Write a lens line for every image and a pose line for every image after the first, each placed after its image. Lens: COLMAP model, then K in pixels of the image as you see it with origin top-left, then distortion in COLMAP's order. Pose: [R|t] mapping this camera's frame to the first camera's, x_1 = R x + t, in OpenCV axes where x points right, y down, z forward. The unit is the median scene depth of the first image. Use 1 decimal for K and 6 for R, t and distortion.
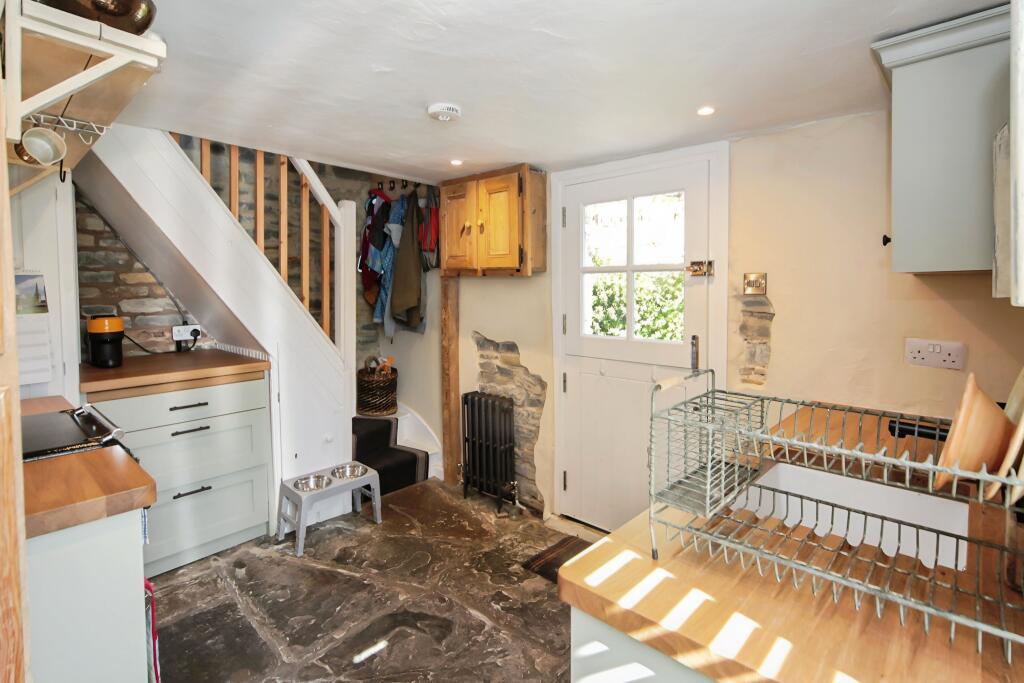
lens RADIAL K [[512.2, 0, 511.3], [0, 512.2, 304.4], [0, 0, 1]] dist [0.000588, 0.000624]
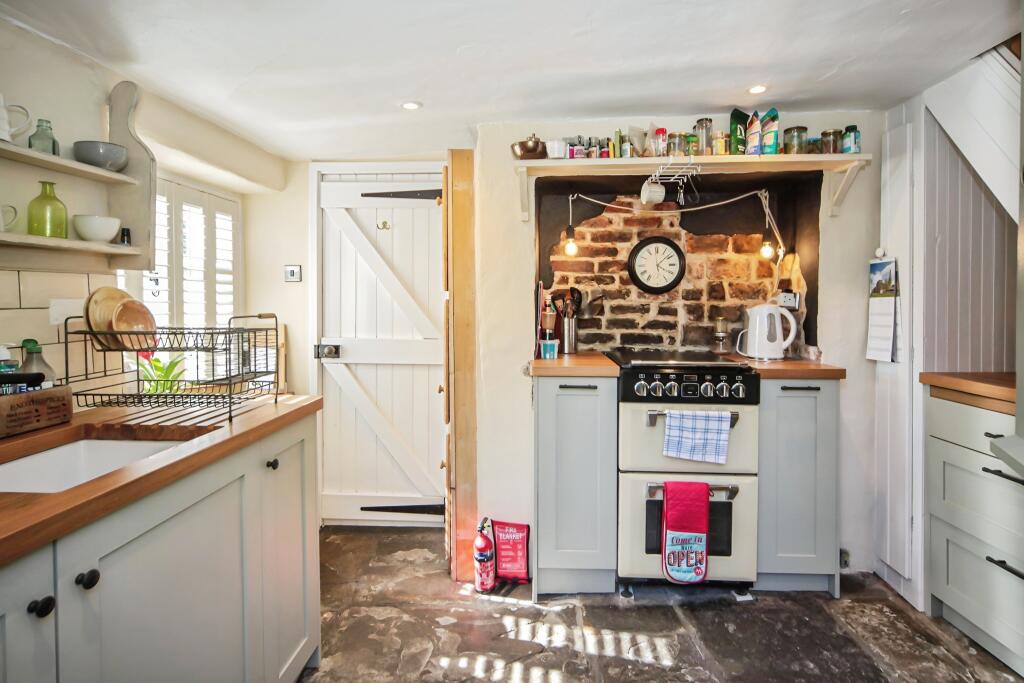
lens RADIAL K [[512.2, 0, 511.3], [0, 512.2, 304.4], [0, 0, 1]] dist [0.000588, 0.000624]
pose [[-0.771077, 0.014247, -0.636582, 0.304563], [-0.008503, 0.999430, 0.032666, 0.002439], [0.636685, 0.030601, -0.770517, 1.085928]]
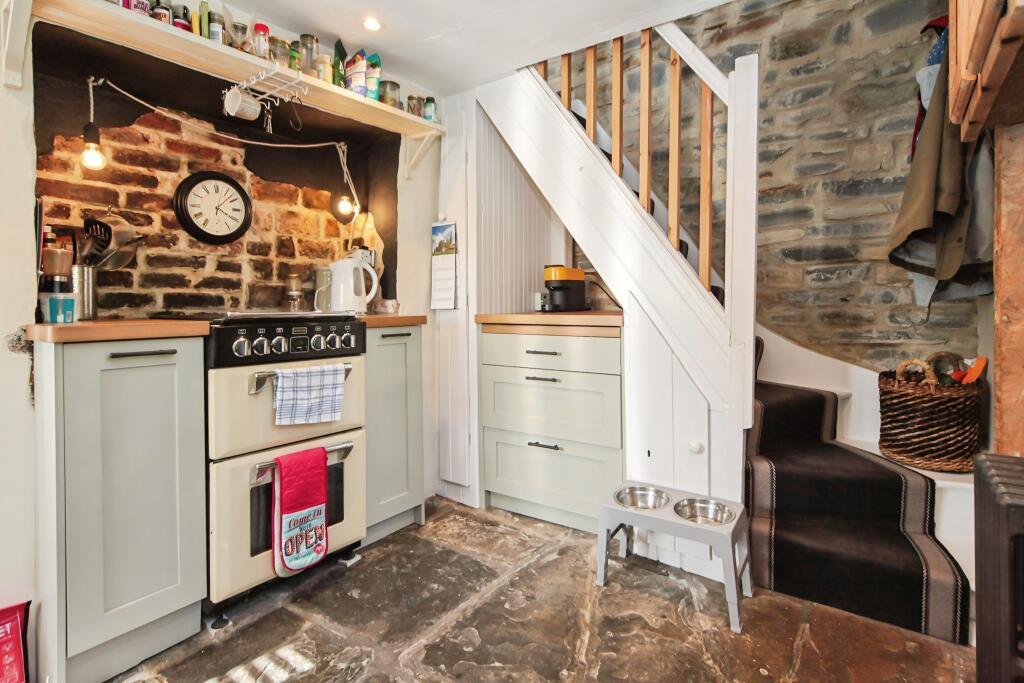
lens RADIAL K [[512.2, 0, 511.3], [0, 512.2, 304.4], [0, 0, 1]] dist [0.000588, 0.000624]
pose [[0.103531, 0.011975, -0.994554, 0.290461], [-0.023895, 0.999669, 0.009549, 0.102960], [0.994339, 0.022776, 0.103783, 0.835377]]
